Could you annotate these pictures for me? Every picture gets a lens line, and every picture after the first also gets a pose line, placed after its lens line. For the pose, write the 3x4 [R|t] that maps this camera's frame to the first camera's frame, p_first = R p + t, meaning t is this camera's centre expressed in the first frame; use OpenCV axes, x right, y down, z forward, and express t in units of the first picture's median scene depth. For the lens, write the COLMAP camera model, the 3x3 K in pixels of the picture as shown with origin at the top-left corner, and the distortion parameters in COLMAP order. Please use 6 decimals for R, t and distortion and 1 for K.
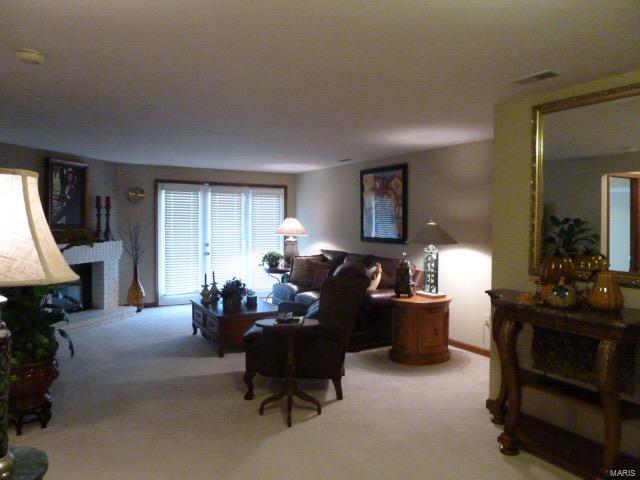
lens RADIAL K [[486.7, 0, 318.8], [0, 486.7, 239.9], [0, 0, 1]] dist [0.014719, 0.001109]
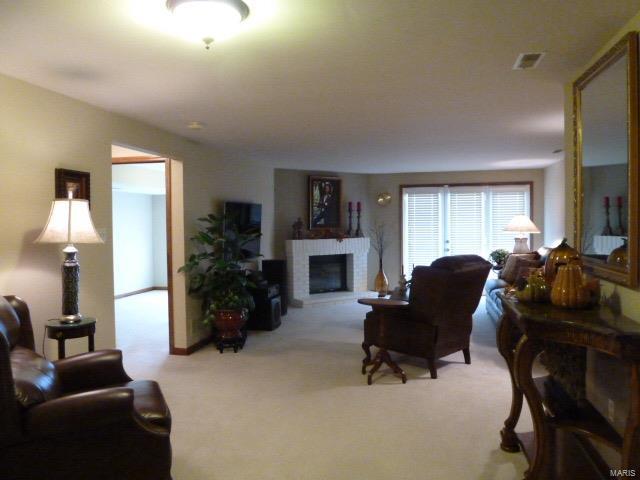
lens RADIAL K [[486.7, 0, 322.0], [0, 486.7, 239.7], [0, 0, 1]] dist [0.014719, 0.001109]
pose [[0.765123, 0.004365, -0.643869, 0.294375], [-0.006099, 0.999981, -0.000468, 0.008528], [0.643855, 0.004284, 0.765136, -0.009008]]
